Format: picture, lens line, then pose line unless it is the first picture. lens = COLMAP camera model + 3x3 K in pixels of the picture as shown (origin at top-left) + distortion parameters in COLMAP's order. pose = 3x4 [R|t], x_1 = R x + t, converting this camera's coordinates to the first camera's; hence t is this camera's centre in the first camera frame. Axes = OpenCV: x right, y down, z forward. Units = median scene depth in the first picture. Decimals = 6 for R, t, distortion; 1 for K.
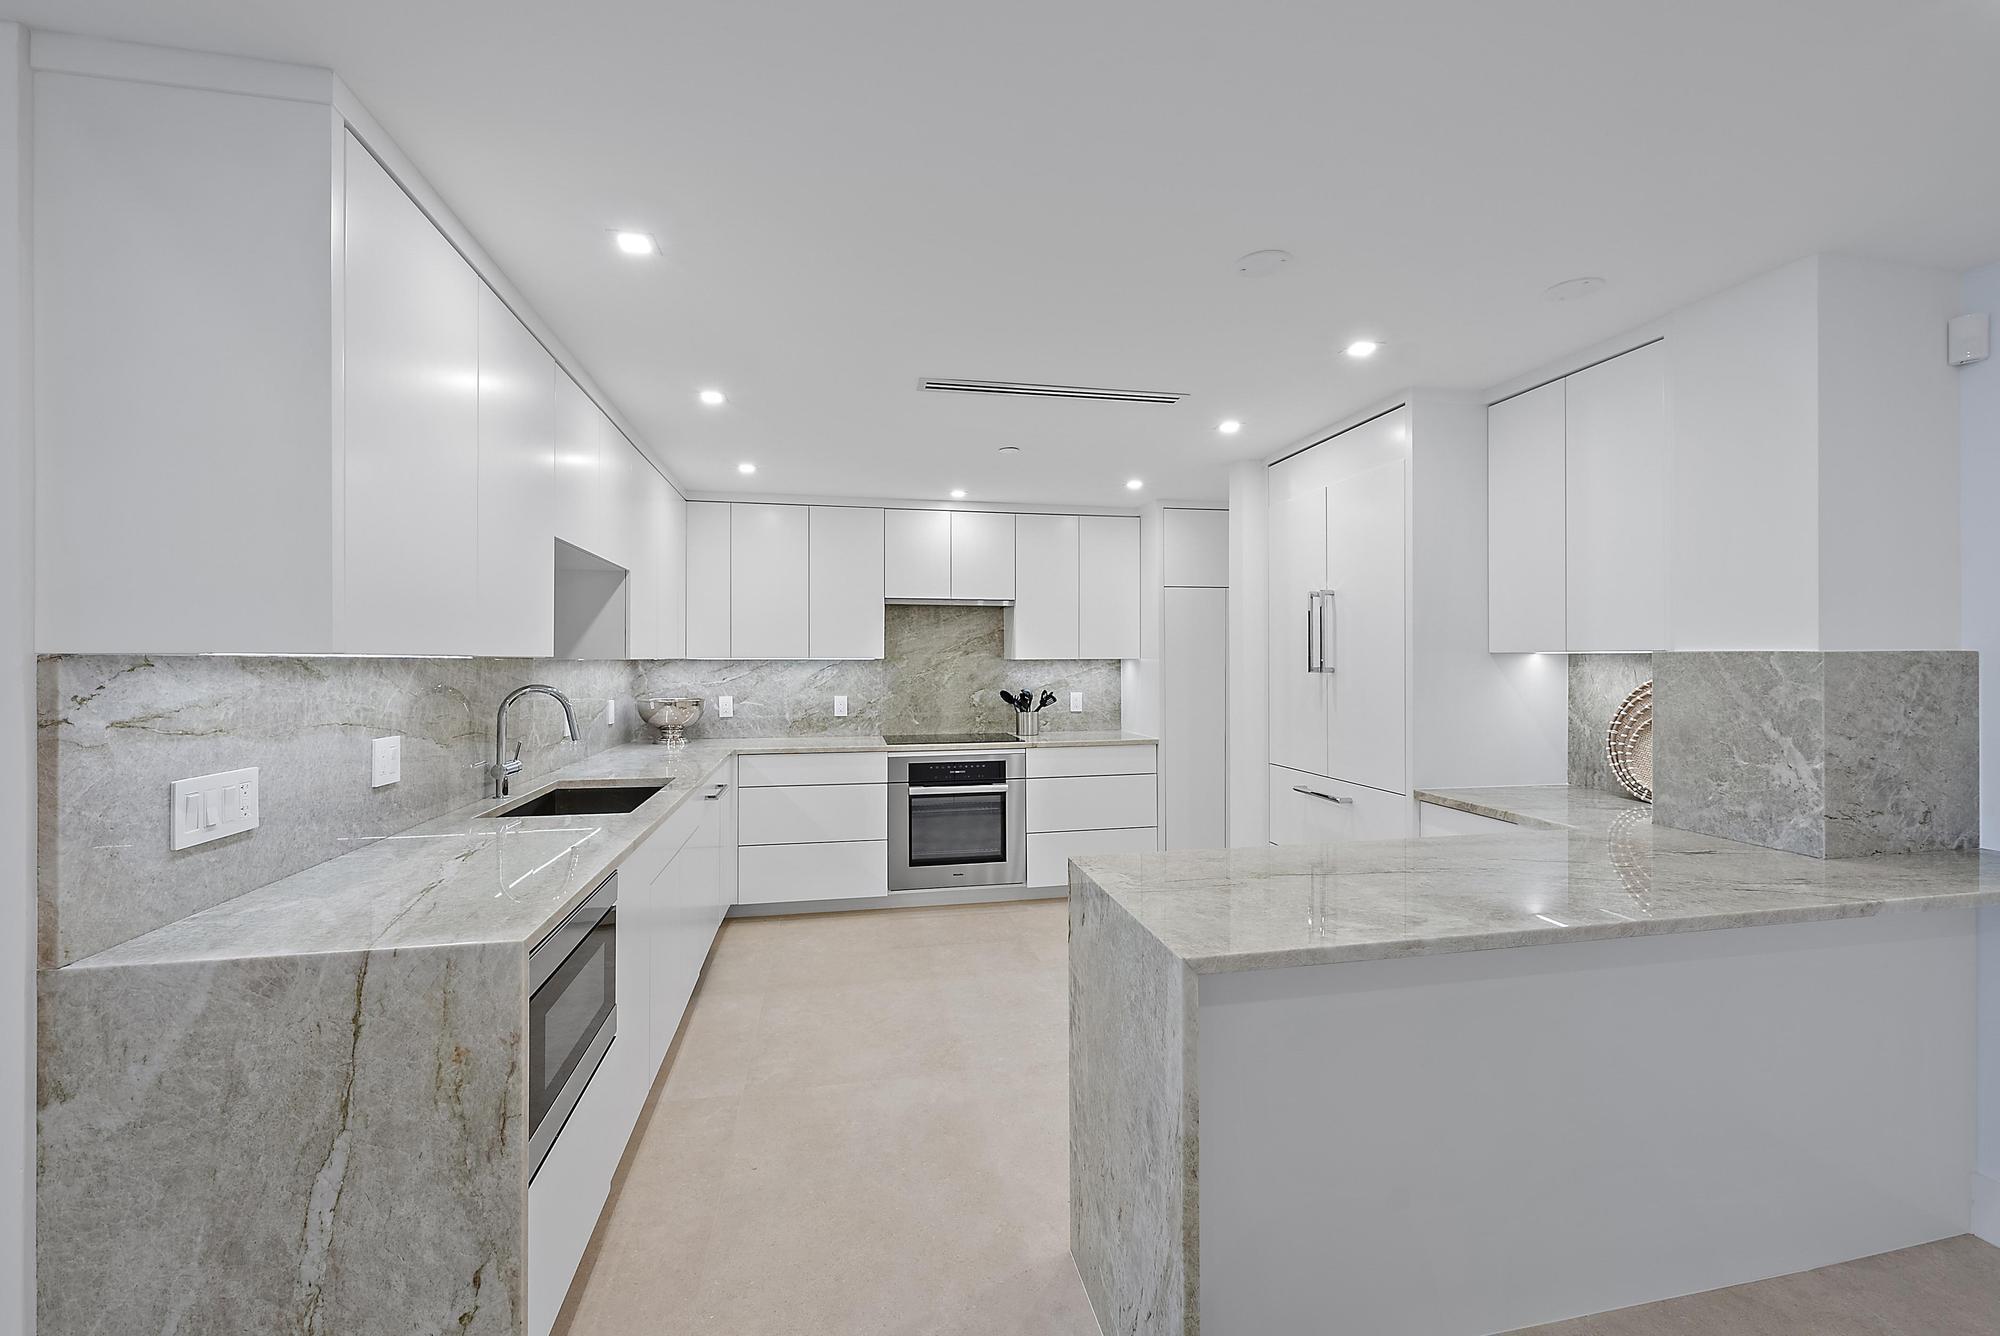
lens RADIAL K [[833.9, 0, 1002.7], [0, 833.9, 661.0], [0, 0, 1]] dist [-0.001114, 0.000478]
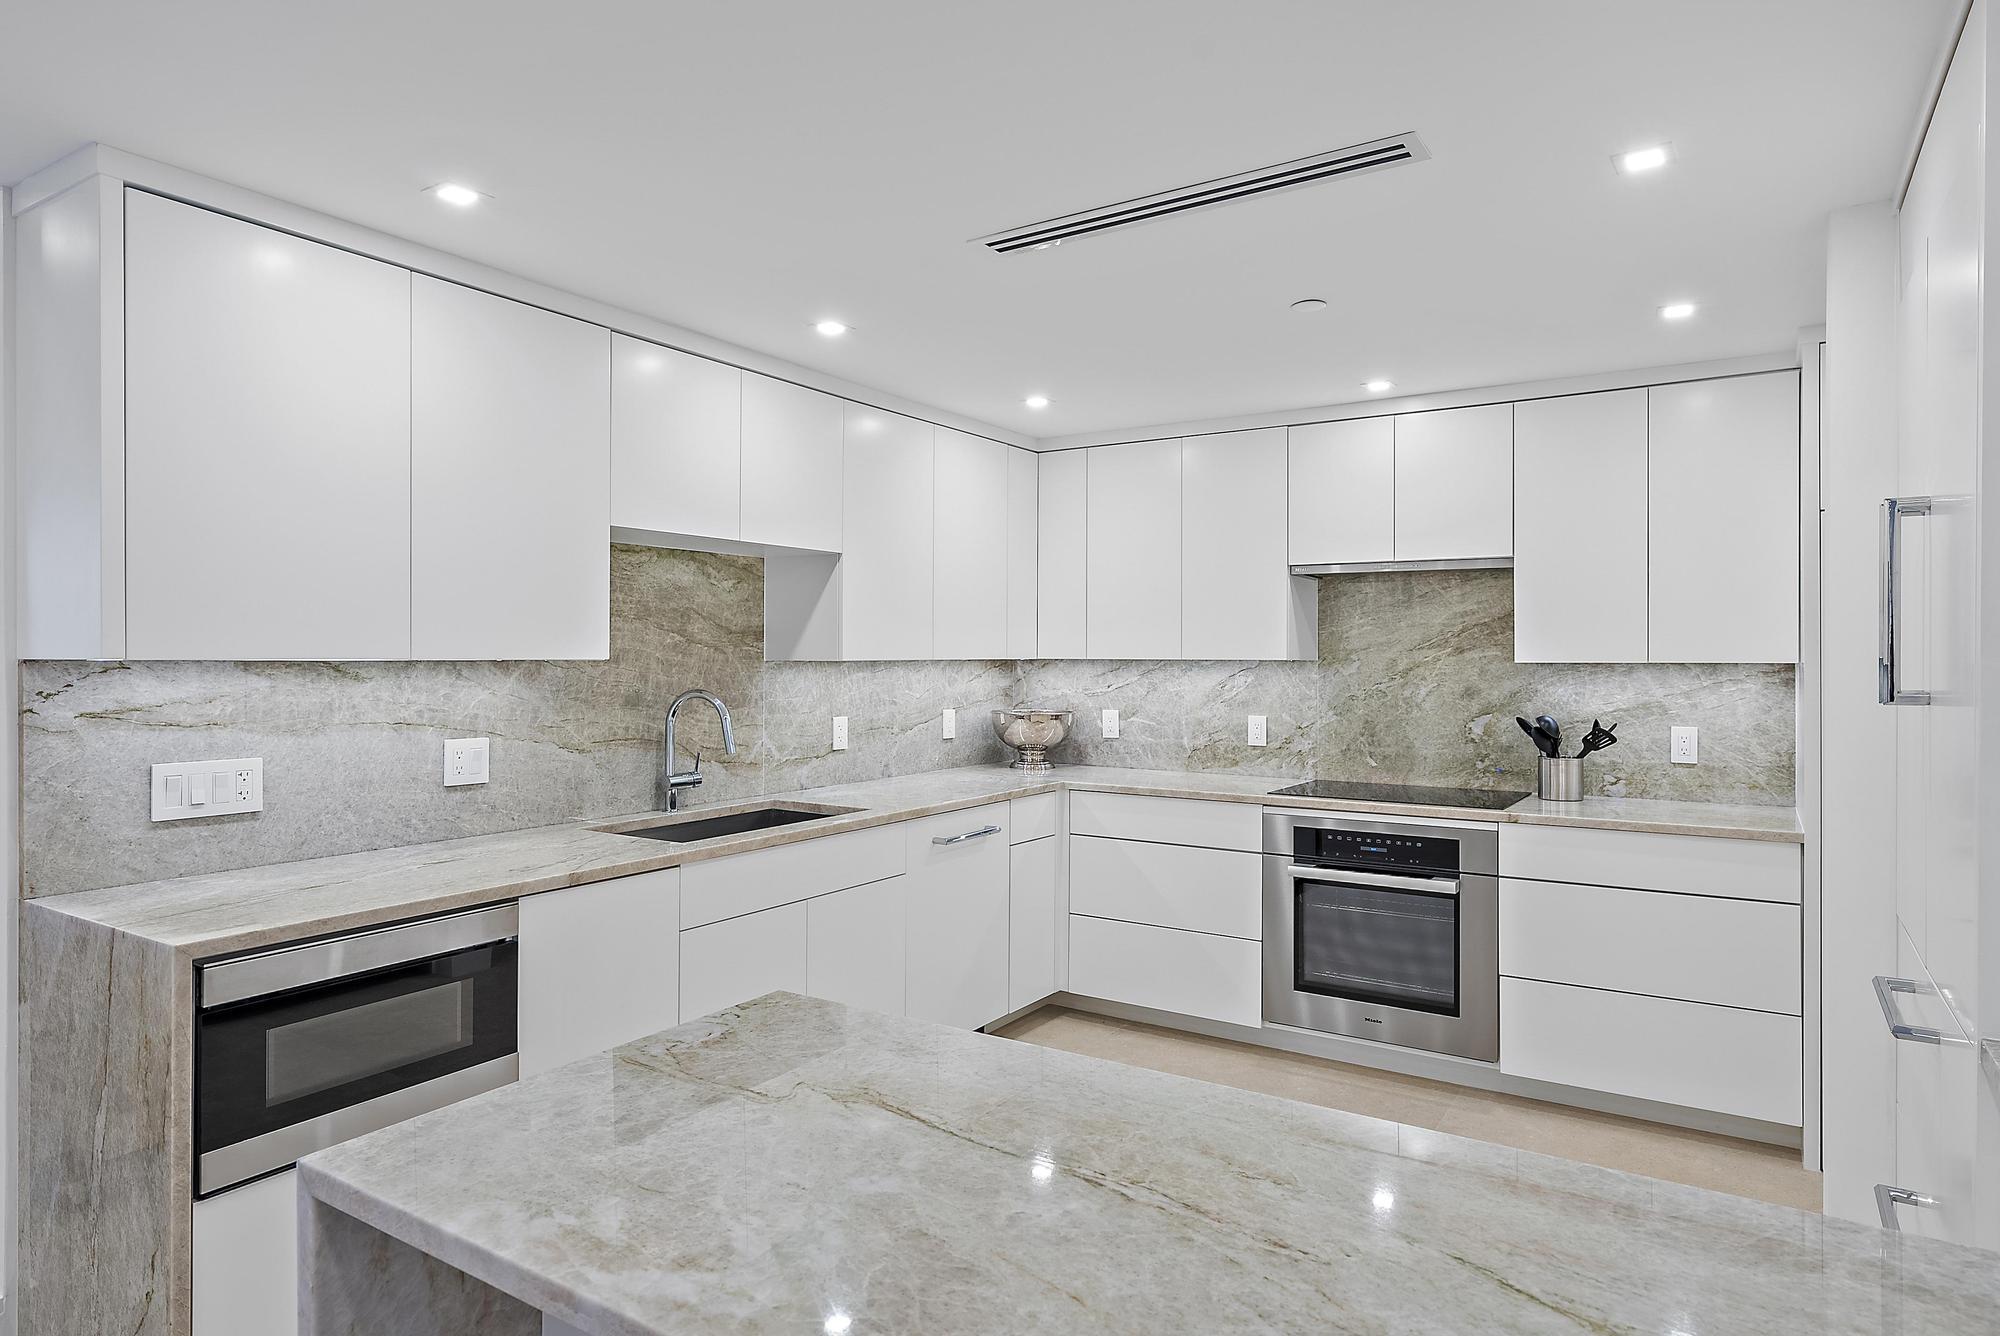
lens RADIAL K [[1158.5, 0, 997.8], [0, 1158.5, 661.9], [0, 0, 1]] dist [0.003927, 0.000251]
pose [[0.708726, 0.006981, -0.705449, 0.347229], [-0.003965, 0.999975, 0.005913, -0.006157], [0.705473, -0.001394, 0.708736, 0.220133]]
